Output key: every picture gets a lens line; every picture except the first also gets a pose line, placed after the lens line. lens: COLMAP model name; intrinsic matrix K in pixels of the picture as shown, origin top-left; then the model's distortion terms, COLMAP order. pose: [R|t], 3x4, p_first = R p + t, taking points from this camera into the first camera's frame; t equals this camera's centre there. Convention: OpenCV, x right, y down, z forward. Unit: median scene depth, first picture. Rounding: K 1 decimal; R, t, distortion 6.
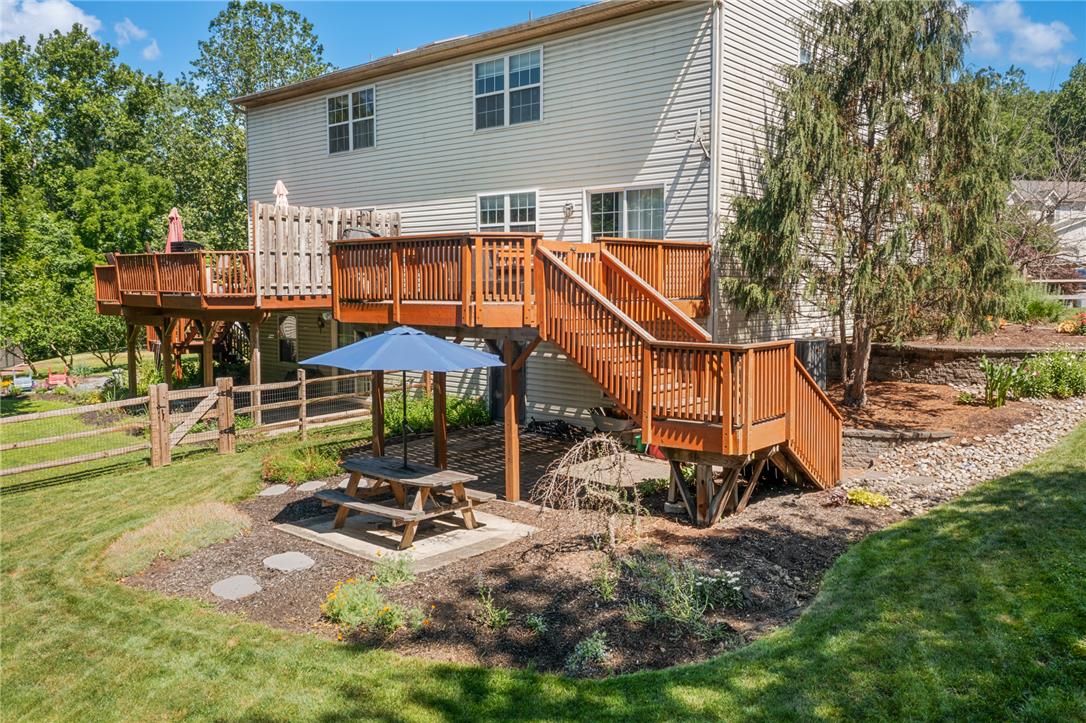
lens RADIAL K [[860.5, 0, 546.6], [0, 860.5, 359.6], [0, 0, 1]] dist [0.006632, 0.006515]
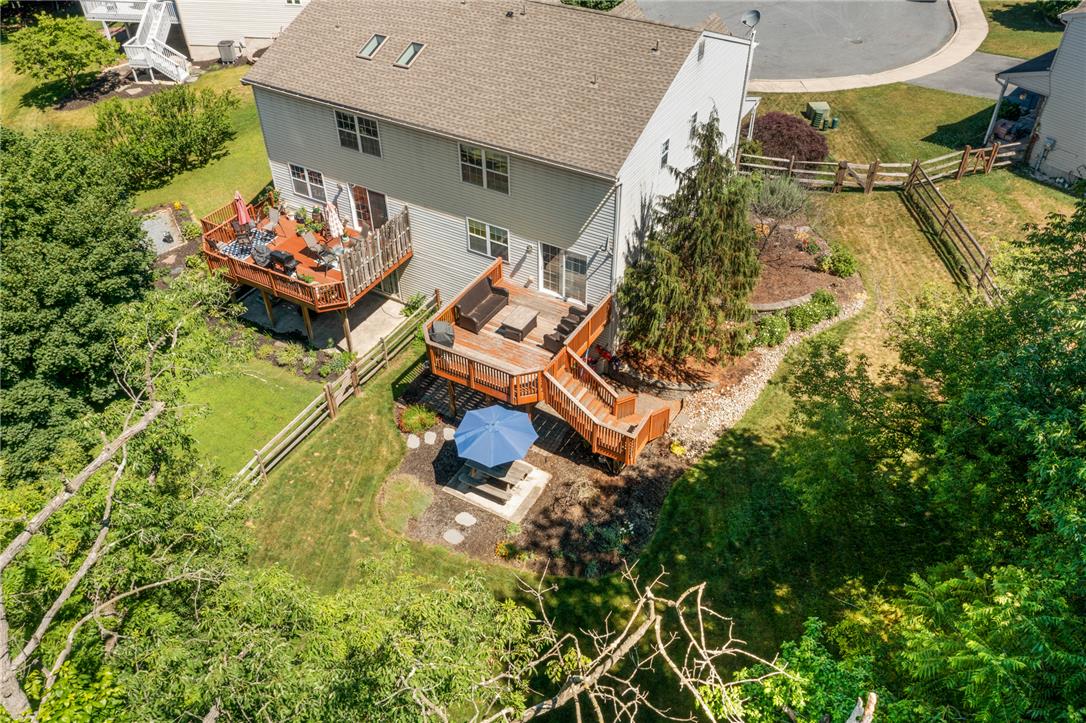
lens RADIAL K [[860.5, 0, 543.1], [0, 860.5, 361.8], [0, 0, 1]] dist [0.006632, 0.006515]
pose [[0.982254, -0.128596, 0.136528, -0.236564], [0.026434, 0.815590, 0.578027, -1.094355], [-0.185683, -0.564160, 0.804515, -0.586420]]
